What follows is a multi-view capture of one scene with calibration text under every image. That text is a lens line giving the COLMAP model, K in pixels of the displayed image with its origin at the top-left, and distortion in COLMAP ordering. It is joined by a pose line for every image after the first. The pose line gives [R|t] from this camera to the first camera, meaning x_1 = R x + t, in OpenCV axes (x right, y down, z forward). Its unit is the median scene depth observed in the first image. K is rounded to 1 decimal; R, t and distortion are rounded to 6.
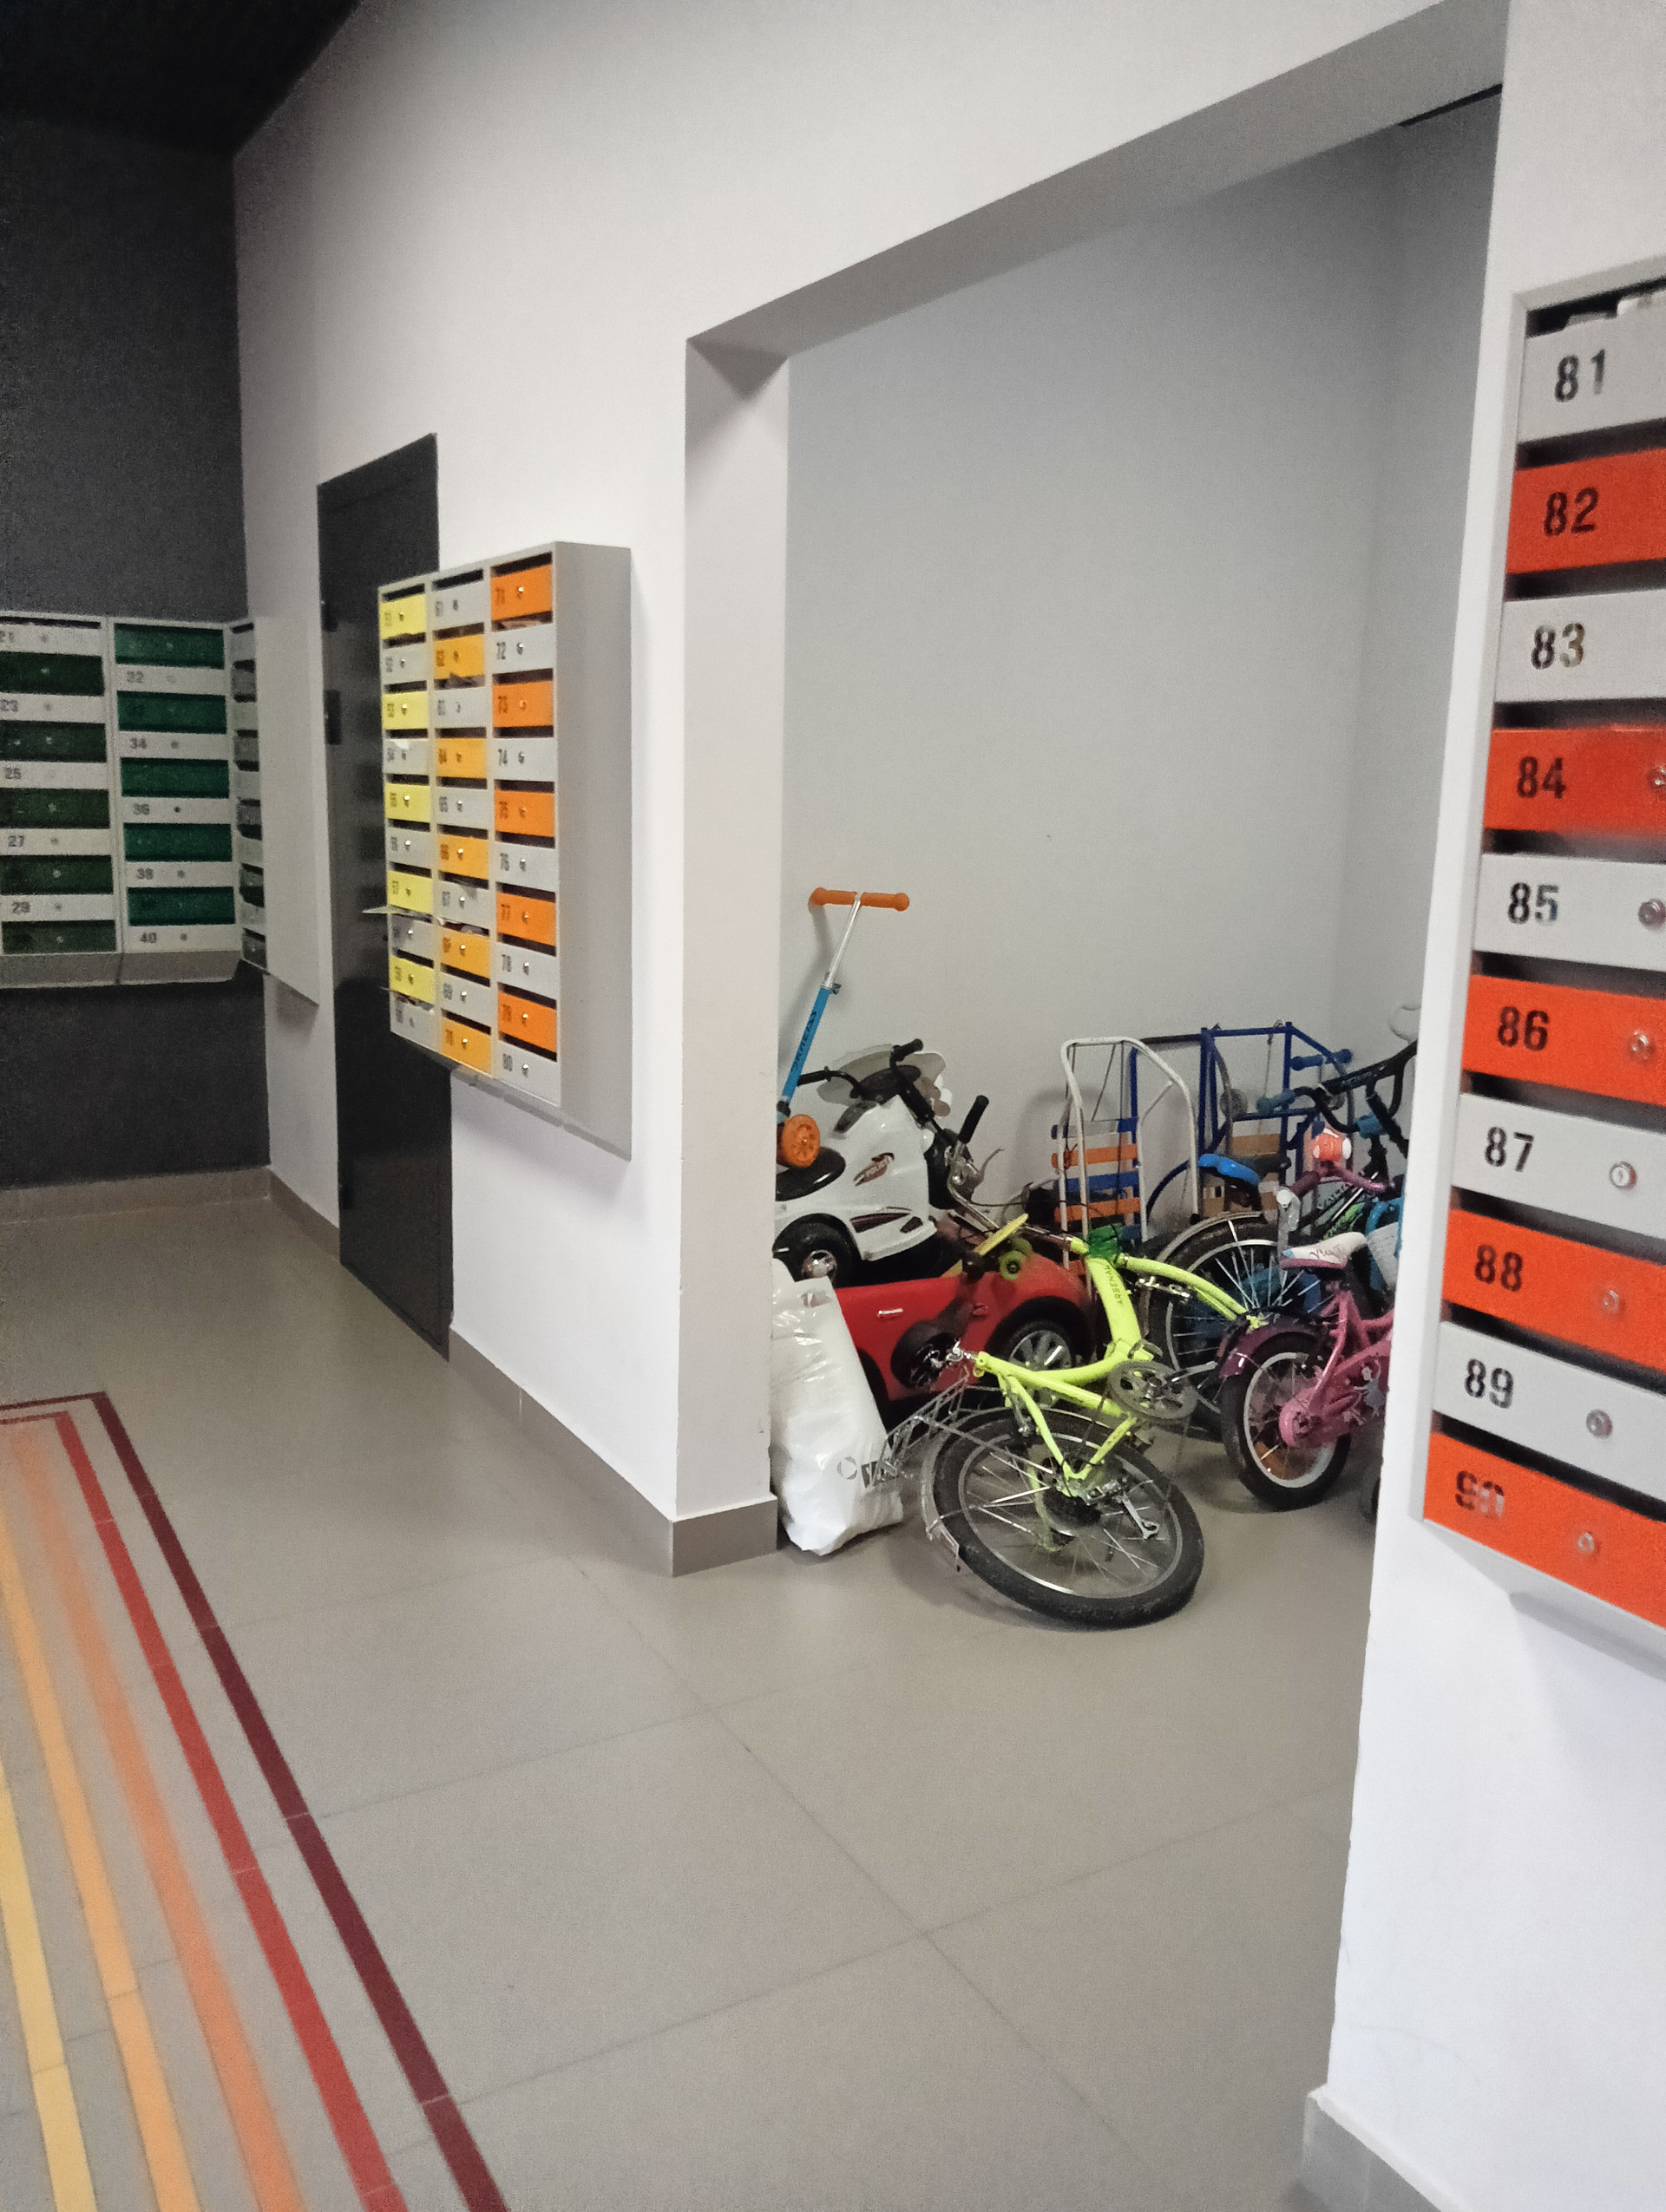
lens RADIAL K [[1766.4, 0, 824.6], [0, 1766.4, 1102.4], [0, 0, 1]] dist [0.078945, -0.156161]
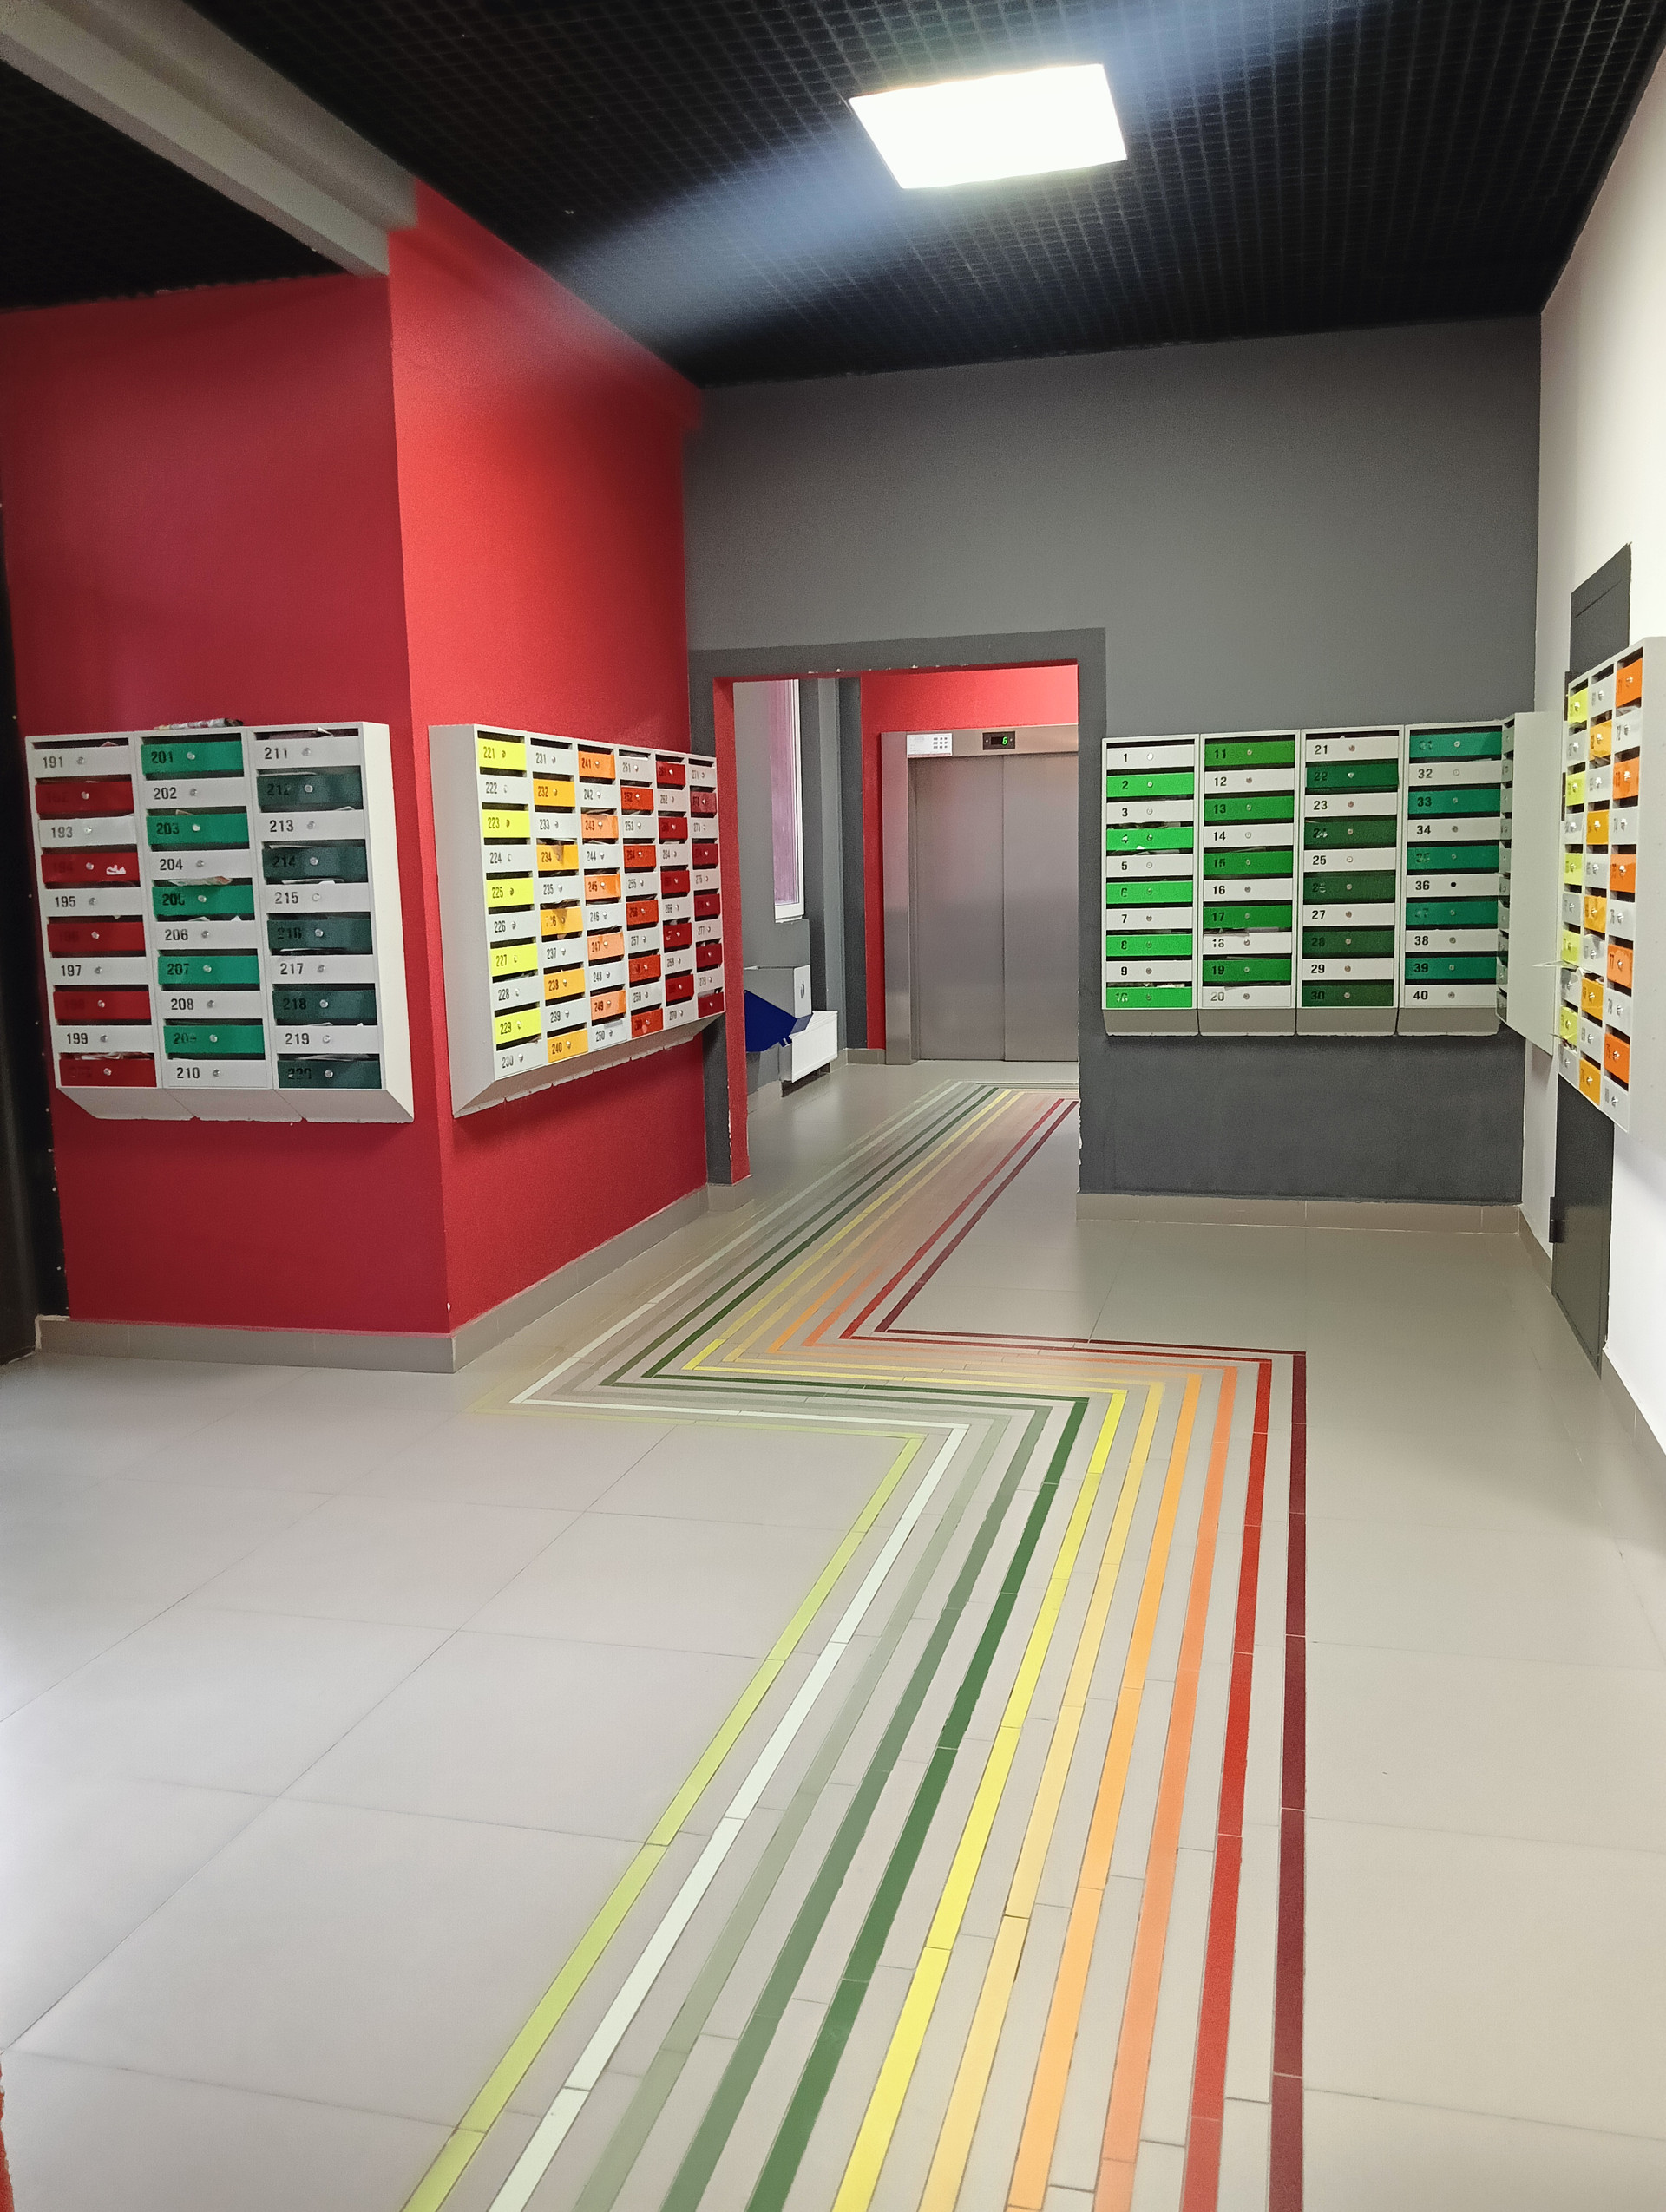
lens RADIAL K [[1766.4, 0, 824.6], [0, 1766.4, 1102.4], [0, 0, 1]] dist [0.078945, -0.156161]
pose [[0.709254, 0.057288, -0.702621, 0.172386], [-0.090823, 0.995812, -0.010488, 0.025983], [0.699078, 0.071253, 0.711487, -0.098467]]
